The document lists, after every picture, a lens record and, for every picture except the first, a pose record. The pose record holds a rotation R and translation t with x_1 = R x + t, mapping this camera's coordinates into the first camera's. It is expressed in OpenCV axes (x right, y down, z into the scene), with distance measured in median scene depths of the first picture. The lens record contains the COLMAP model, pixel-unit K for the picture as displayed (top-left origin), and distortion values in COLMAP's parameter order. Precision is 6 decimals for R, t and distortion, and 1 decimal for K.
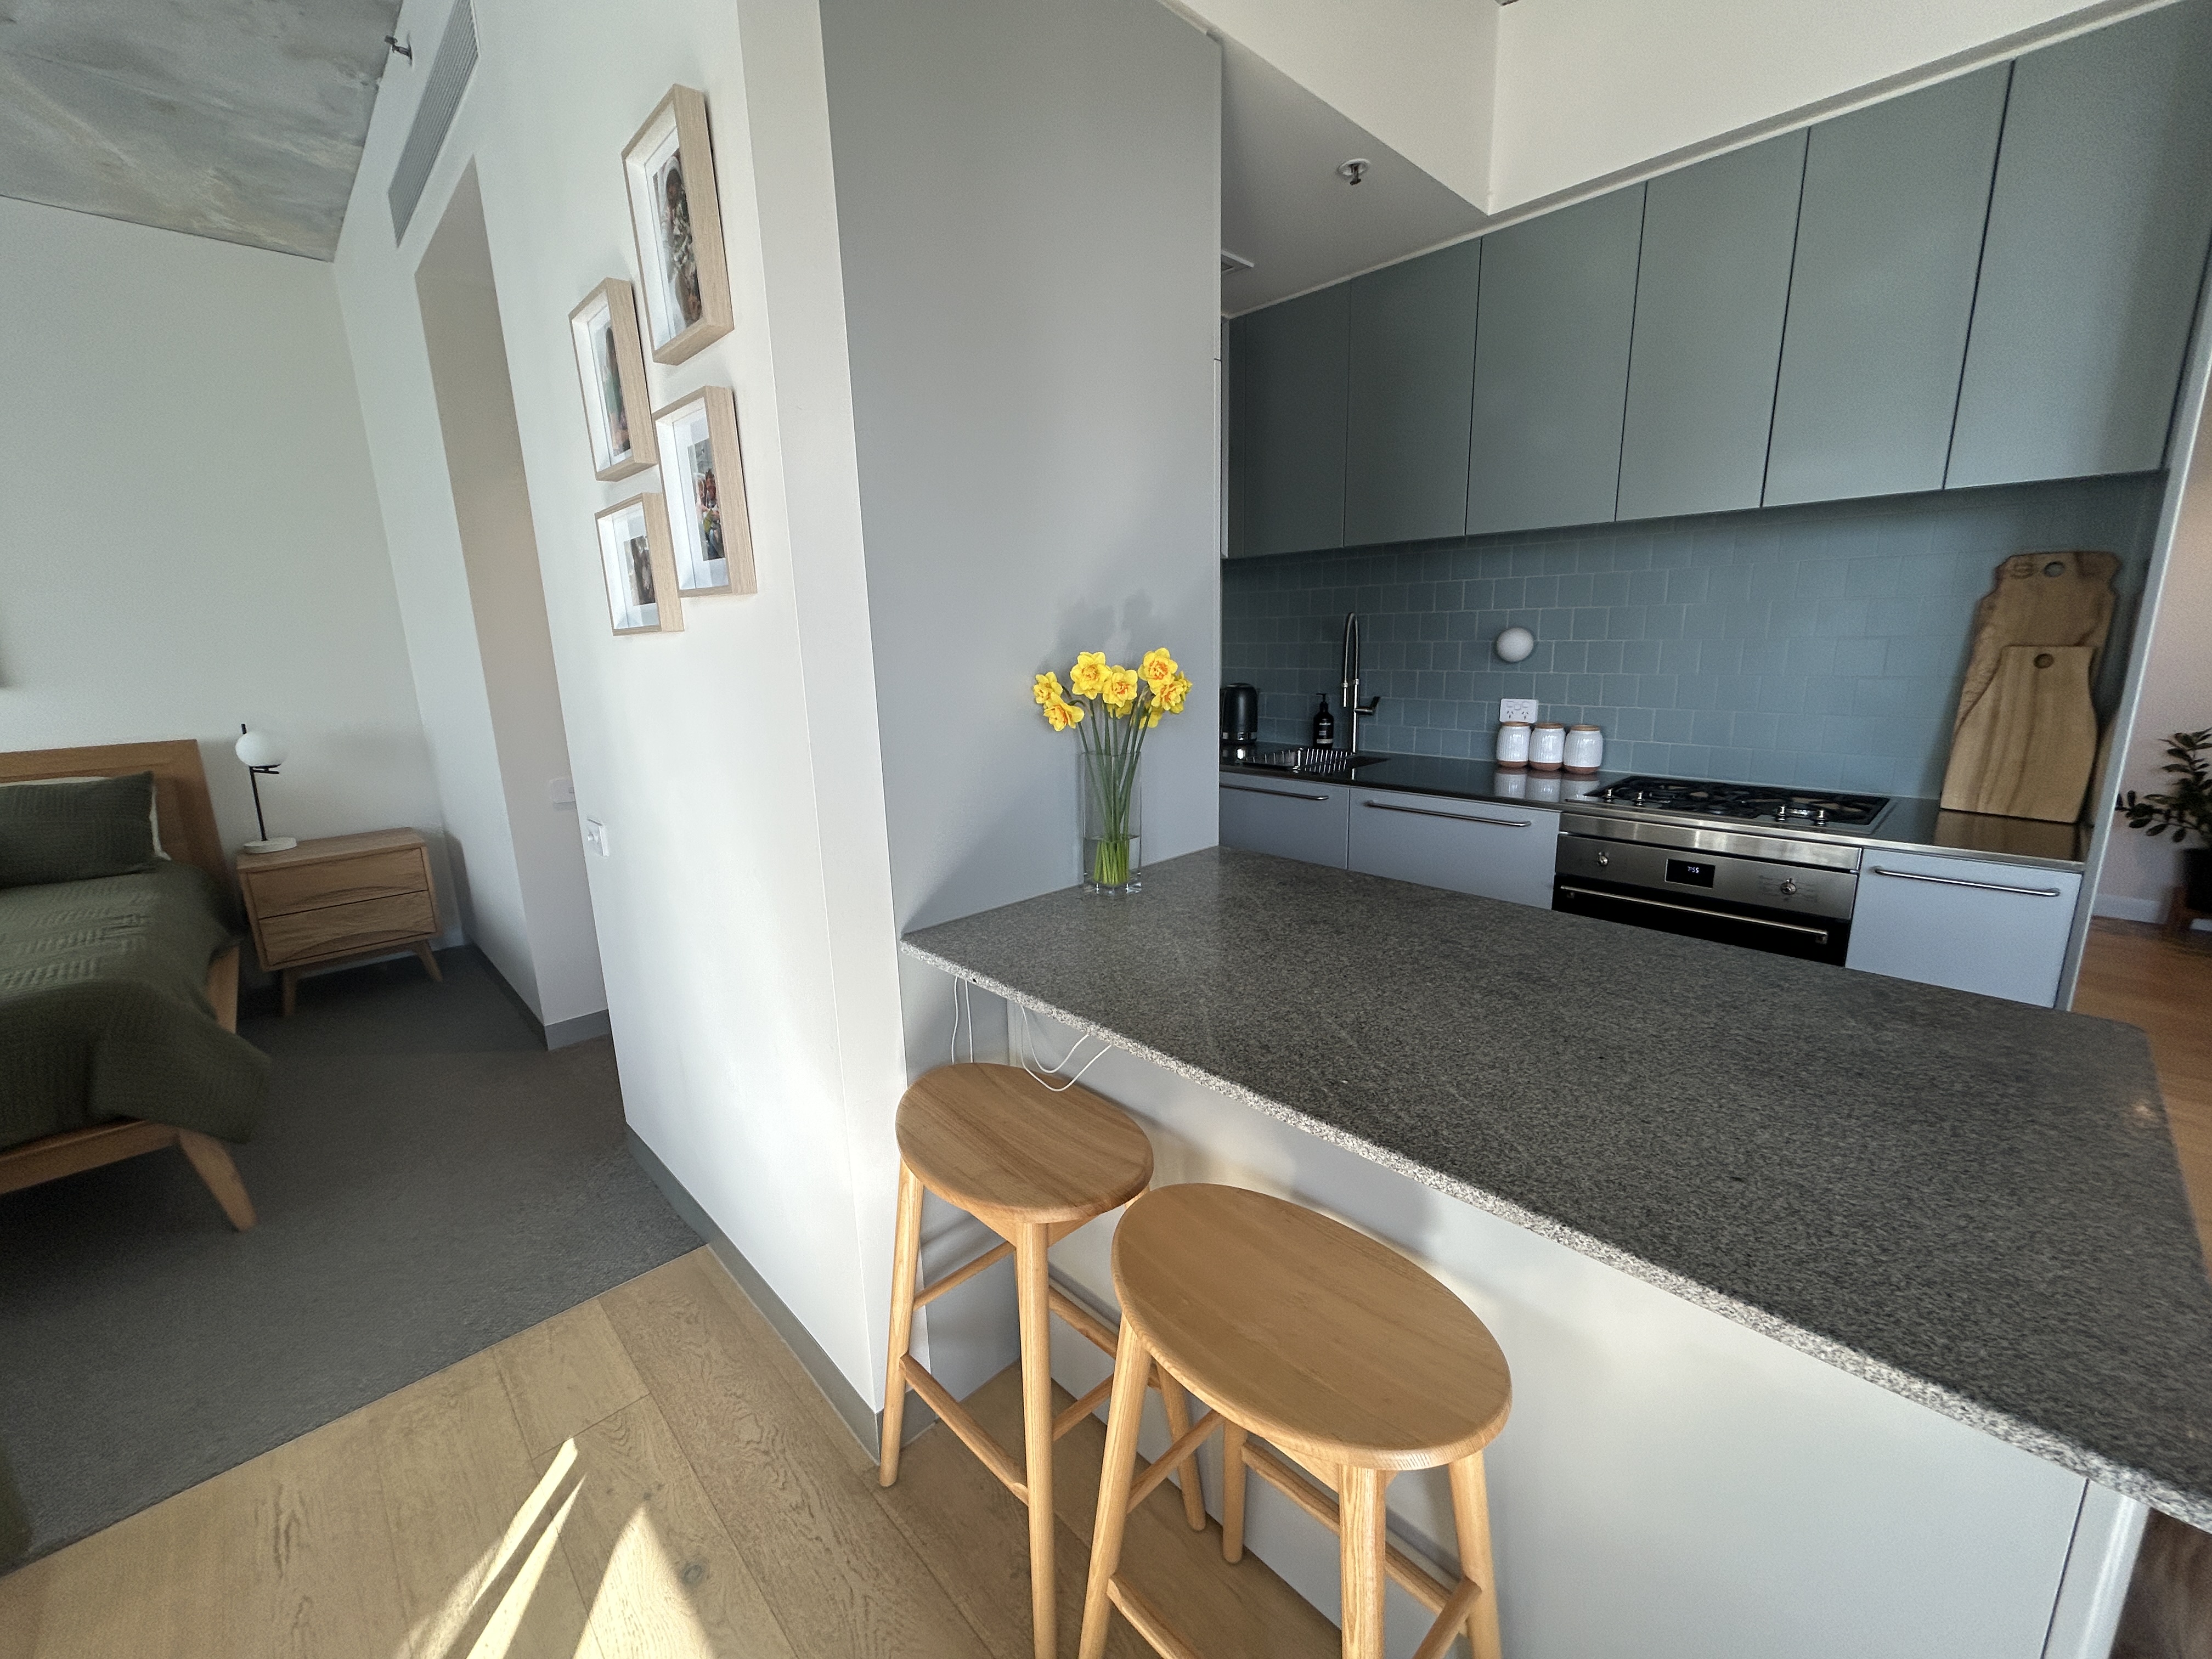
lens RADIAL K [[886.7, 0, 1106.0], [0, 886.7, 829.5], [0, 0, 1]] dist [0.000416, -0.000253]
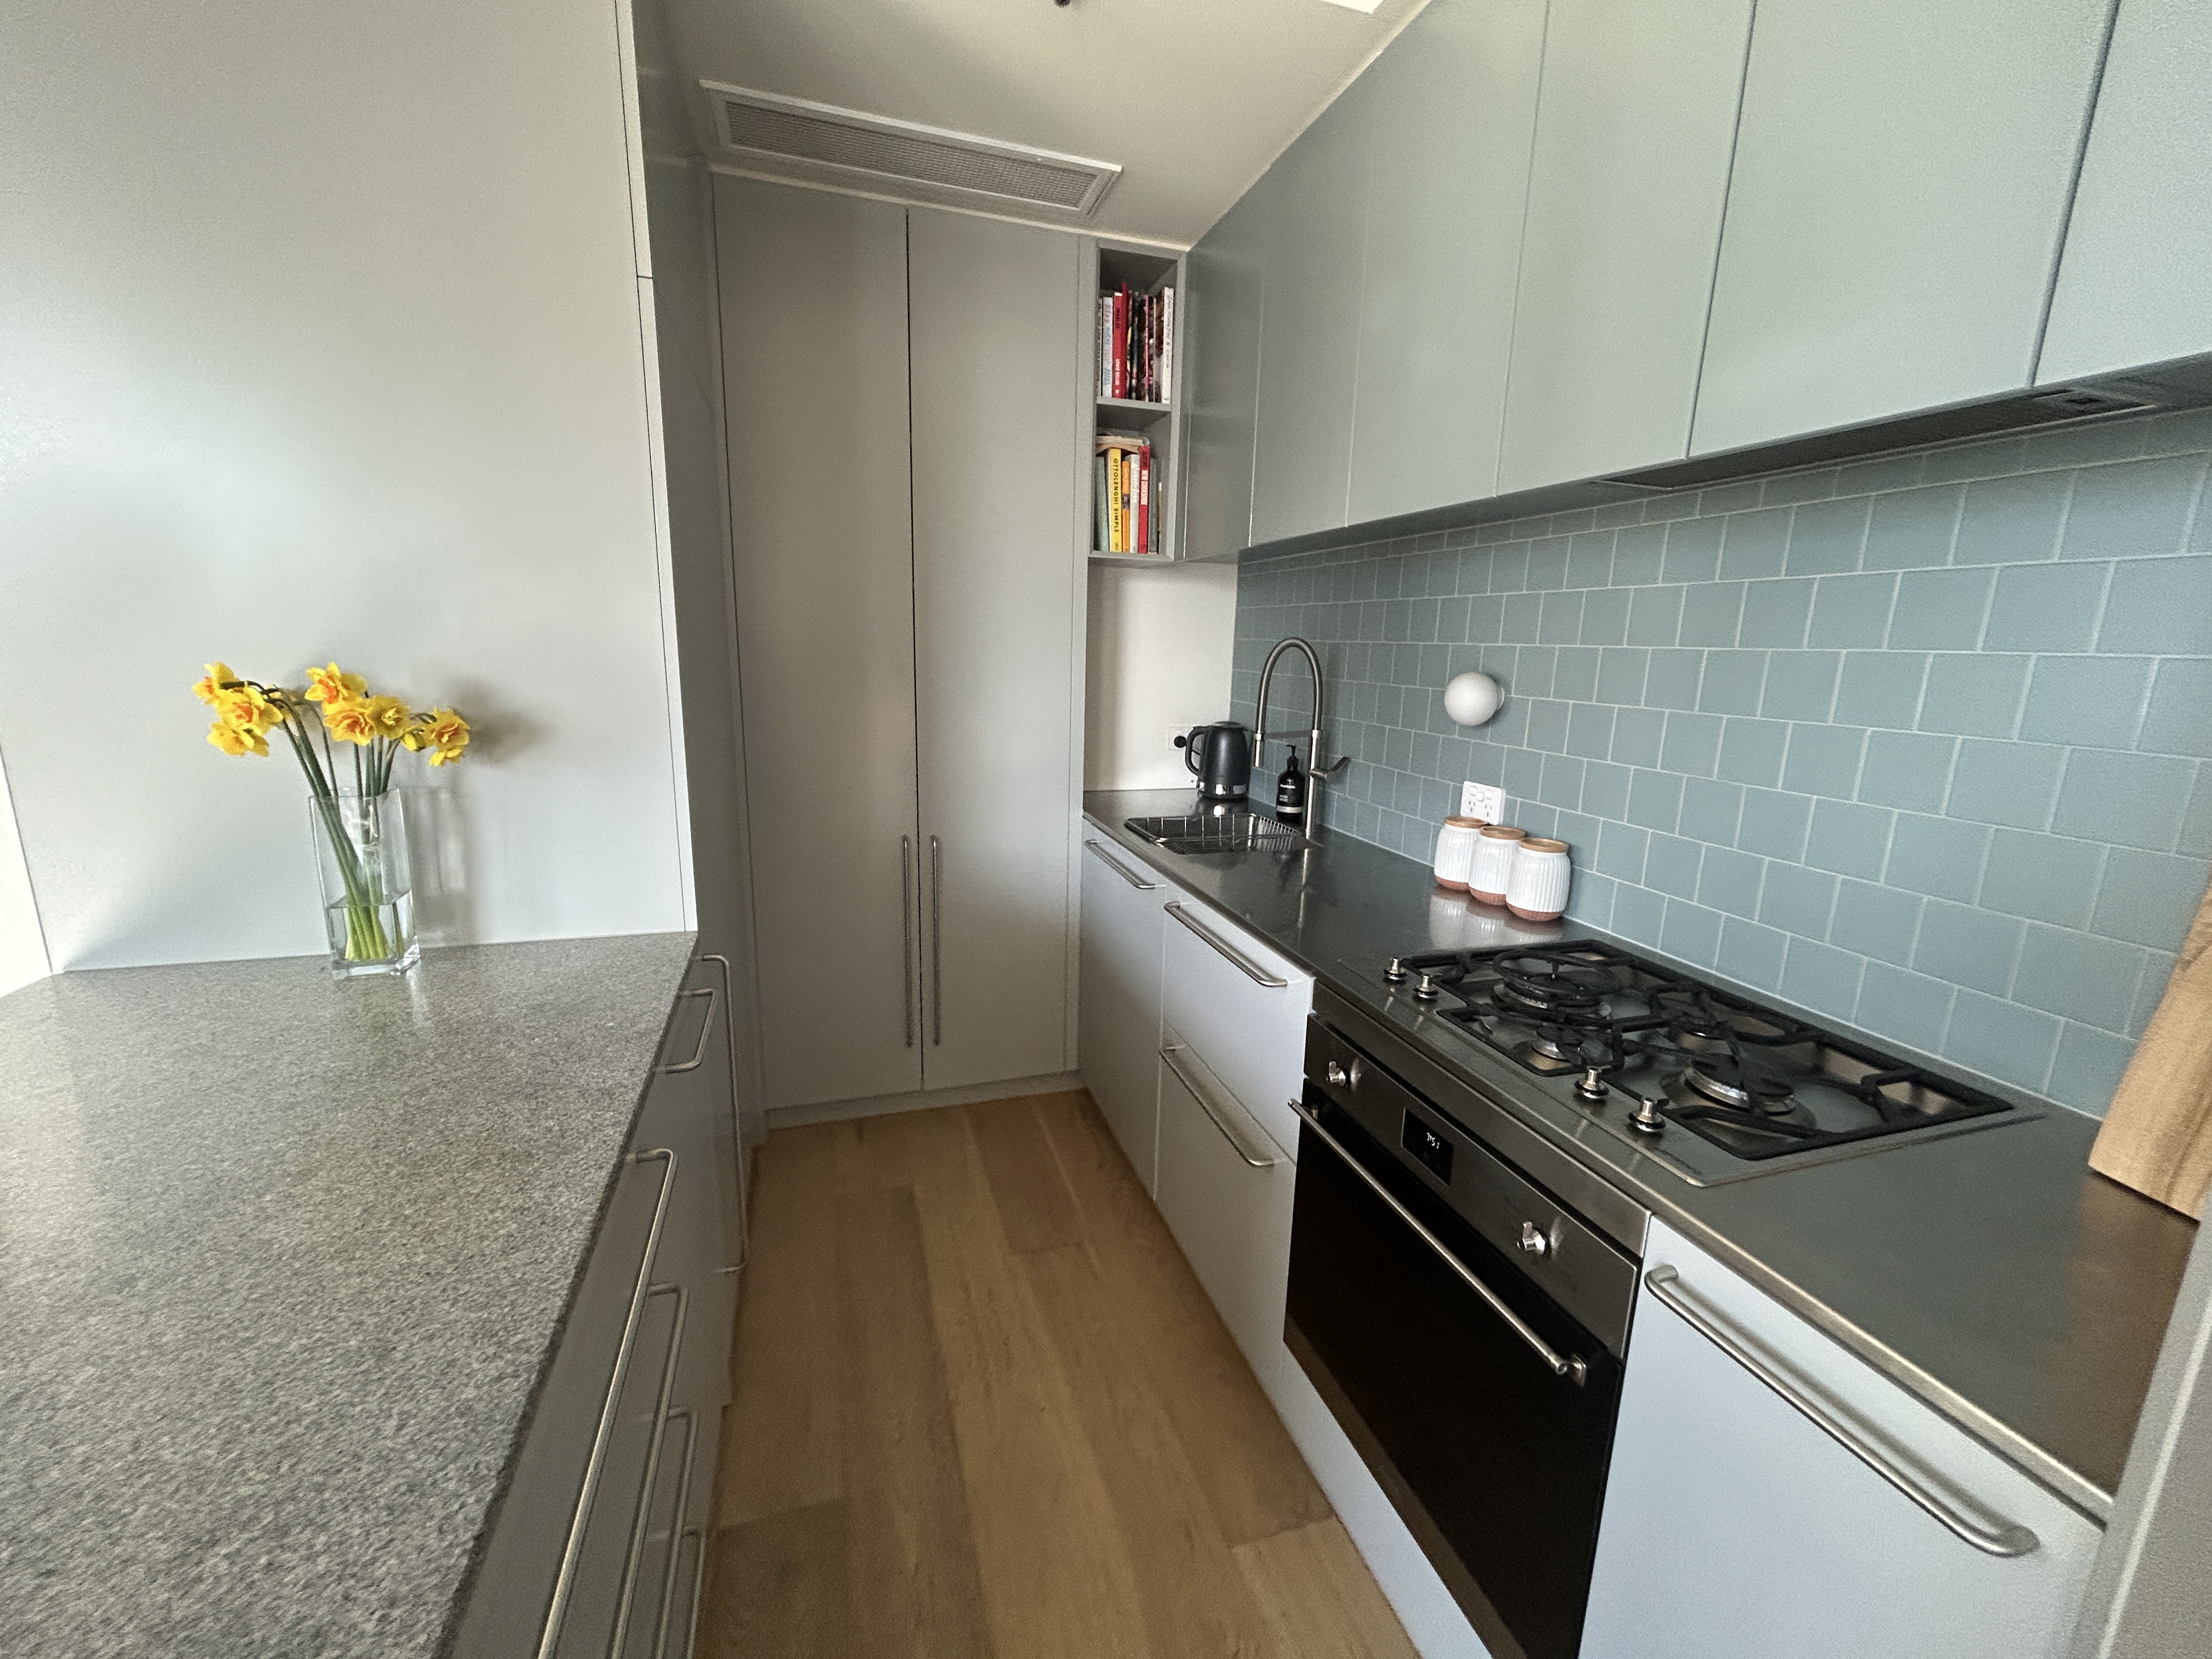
lens RADIAL K [[895.2, 0, 1096.8], [0, 895.2, 824.8], [0, 0, 1]] dist [0.000259, 0.000377]
pose [[0.894770, 0.137690, -0.424769, 0.601378], [-0.145031, 0.989311, 0.015183, -0.107081], [0.422319, 0.048019, 0.905175, 0.368322]]
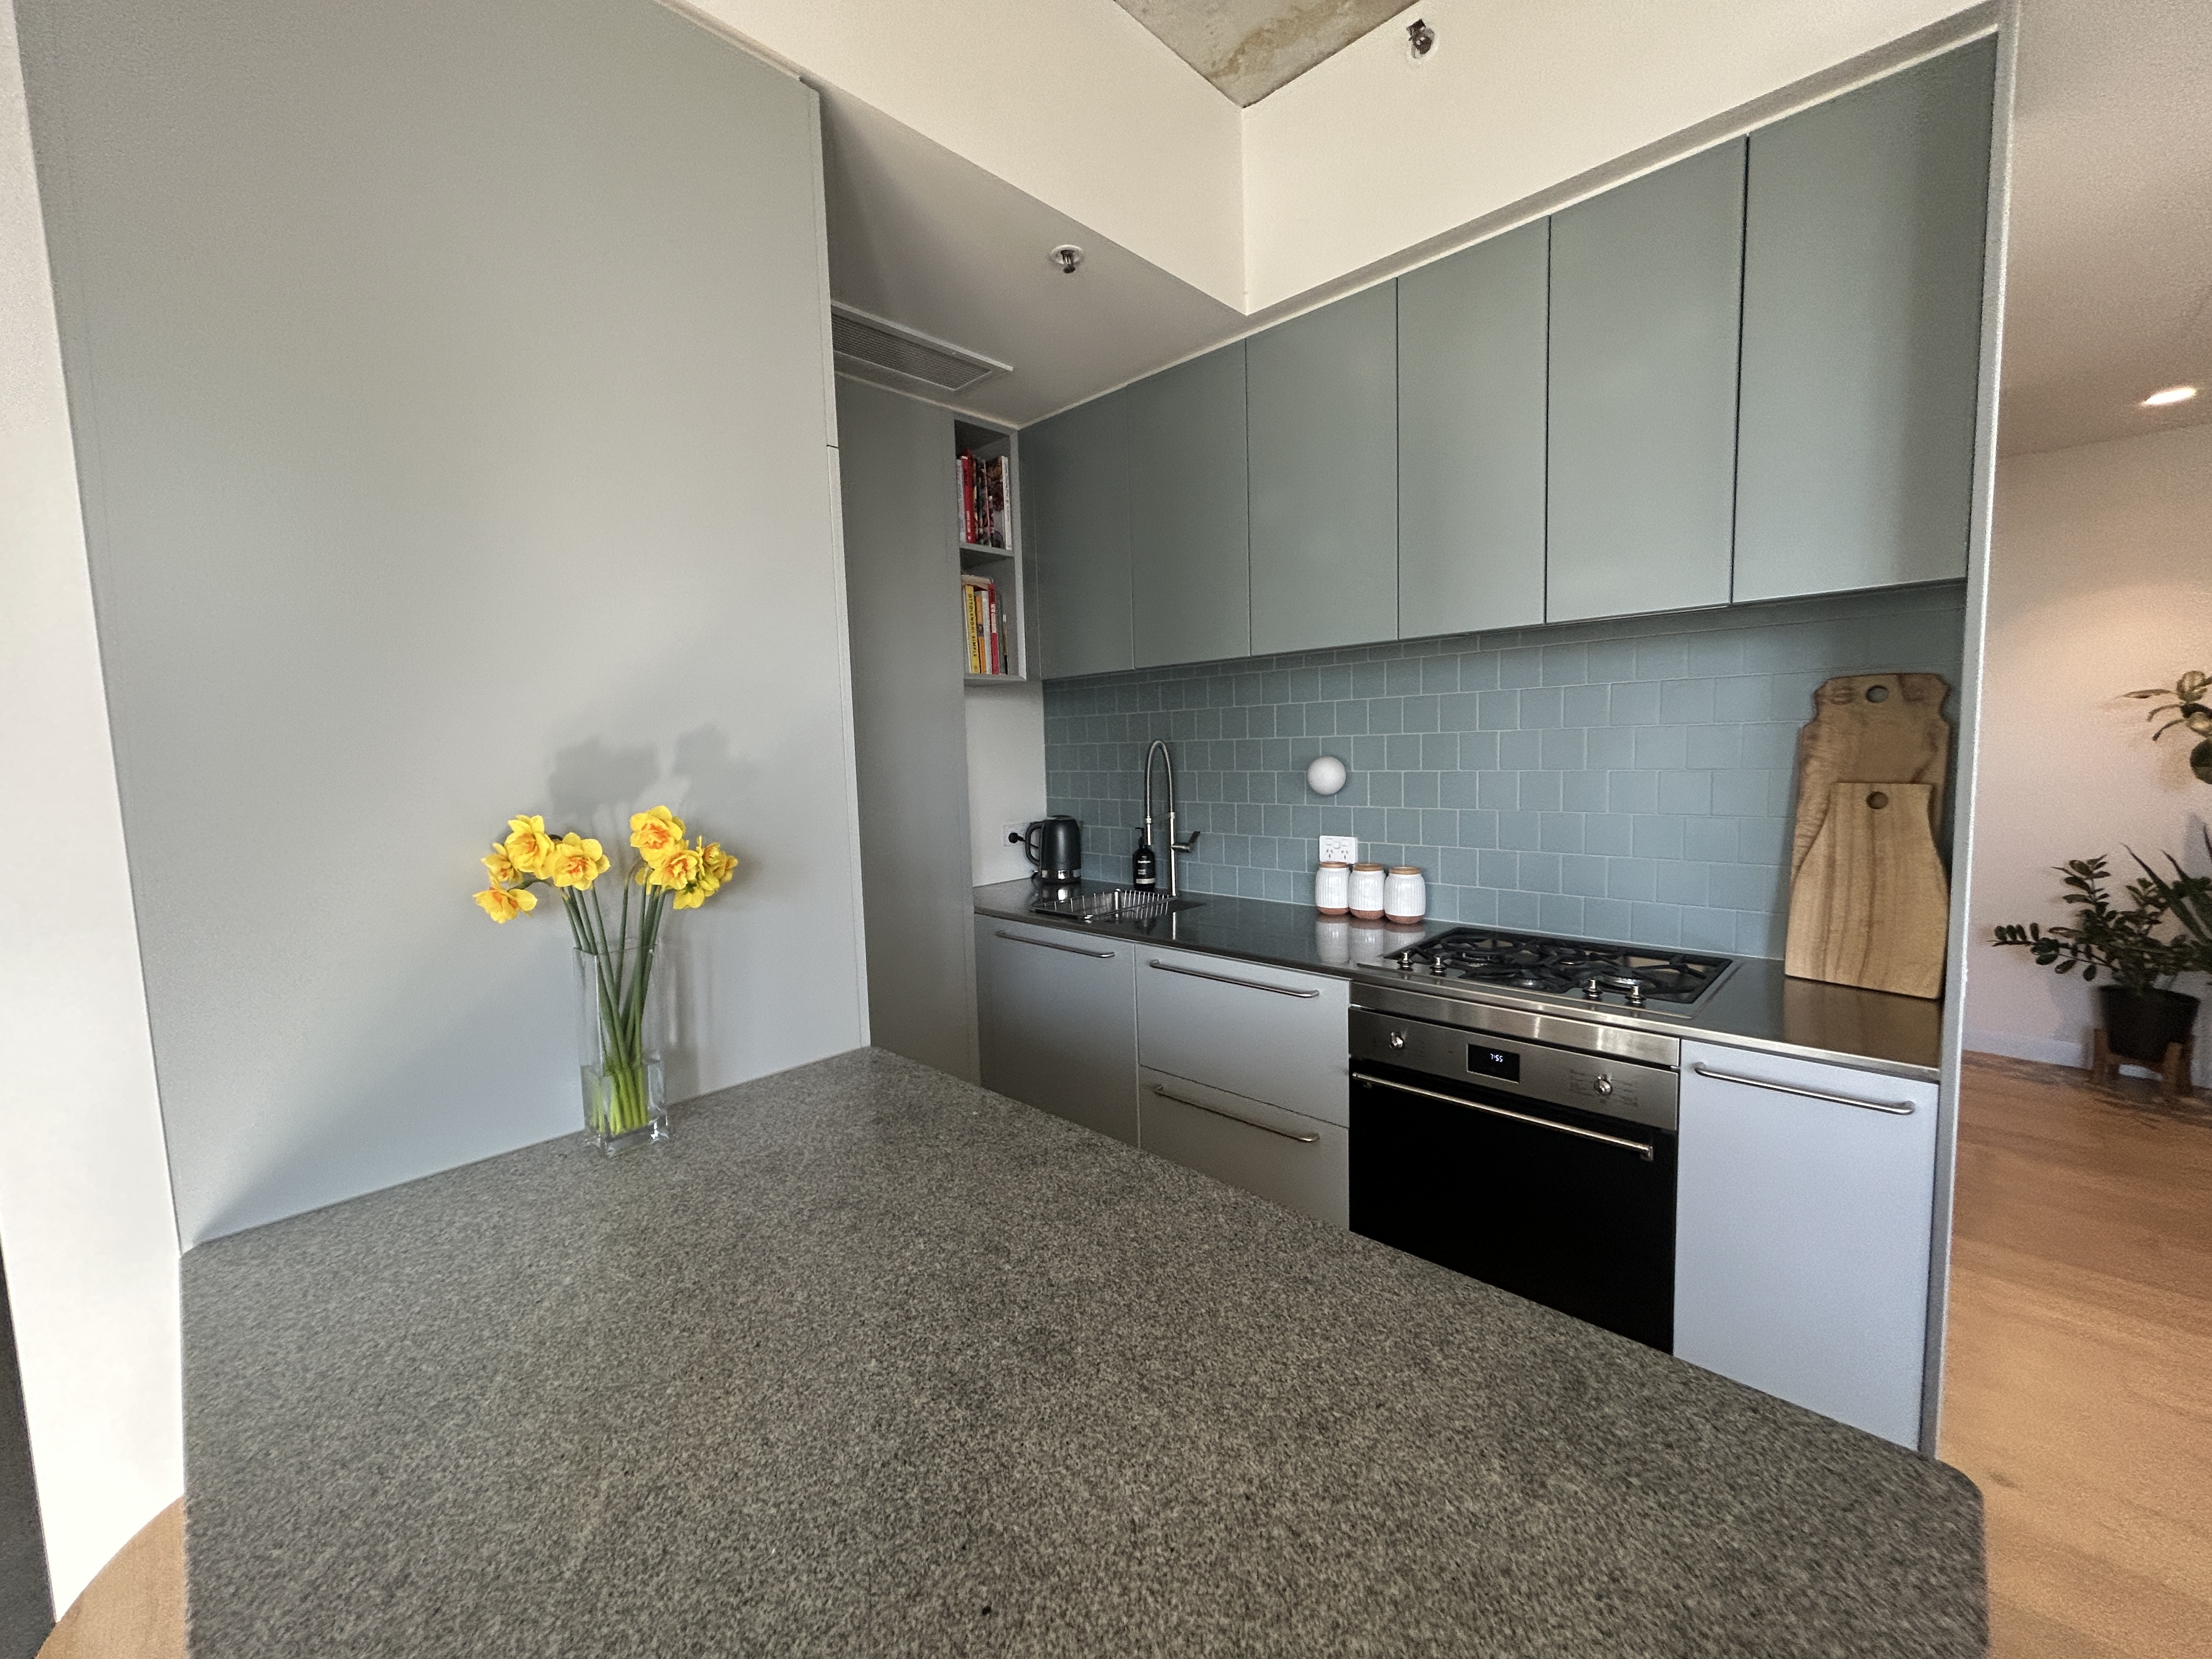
lens RADIAL K [[891.1, 0, 1106.0], [0, 891.1, 829.5], [0, 0, 1]] dist [0.001303, 0.000656]
pose [[0.999163, -0.008411, 0.040043, 0.245496], [0.013445, 0.991789, -0.127174, -0.054392], [-0.038645, 0.127606, 0.991072, 0.164509]]
